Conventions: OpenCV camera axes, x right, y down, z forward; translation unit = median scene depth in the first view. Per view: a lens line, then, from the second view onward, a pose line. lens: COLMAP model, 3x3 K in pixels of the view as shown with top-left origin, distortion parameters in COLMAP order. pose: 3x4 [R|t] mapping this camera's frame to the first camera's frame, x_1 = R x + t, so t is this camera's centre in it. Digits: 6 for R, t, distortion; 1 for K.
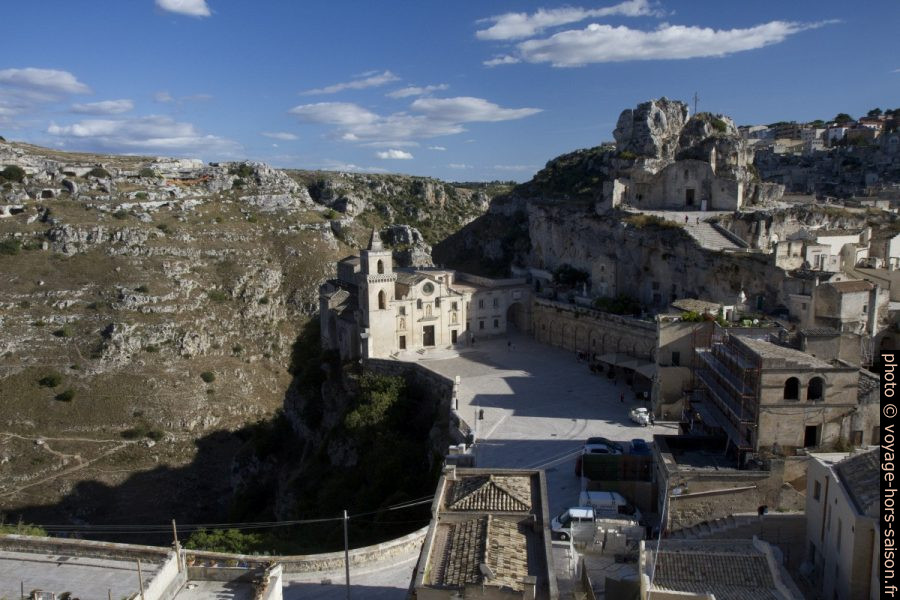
lens RADIAL K [[738.7, 0, 450.0], [0, 738.7, 300.0], [0, 0, 1]] dist [-0.094957, 0.122860]
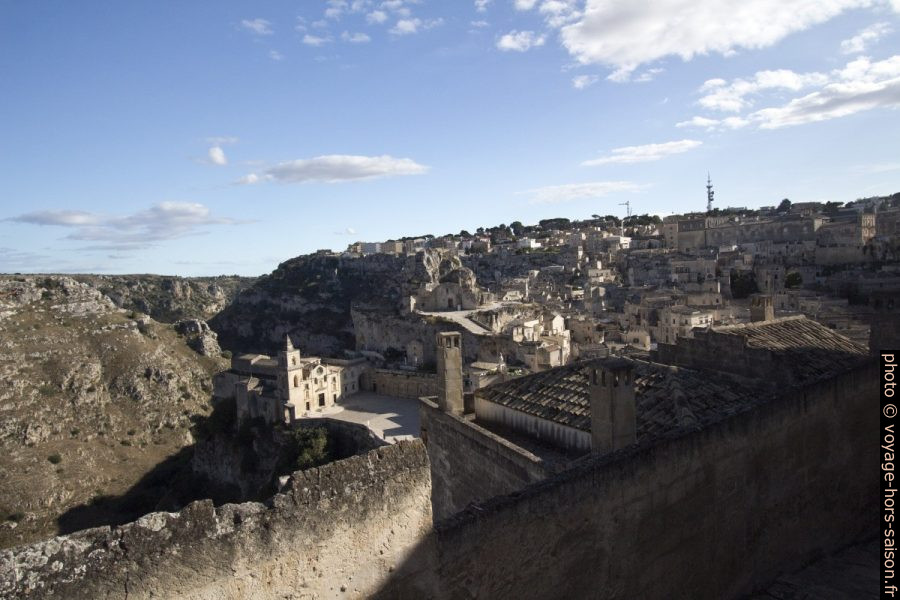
lens RADIAL K [[528.5, 0, 427.5], [0, 528.5, 296.5], [0, 0, 1]] dist [-0.003644, -0.000241]
pose [[0.902356, -0.053219, 0.427693, -0.121684], [0.100285, 0.991036, -0.088268, -0.020365], [-0.419161, 0.122540, 0.899604, -0.067946]]
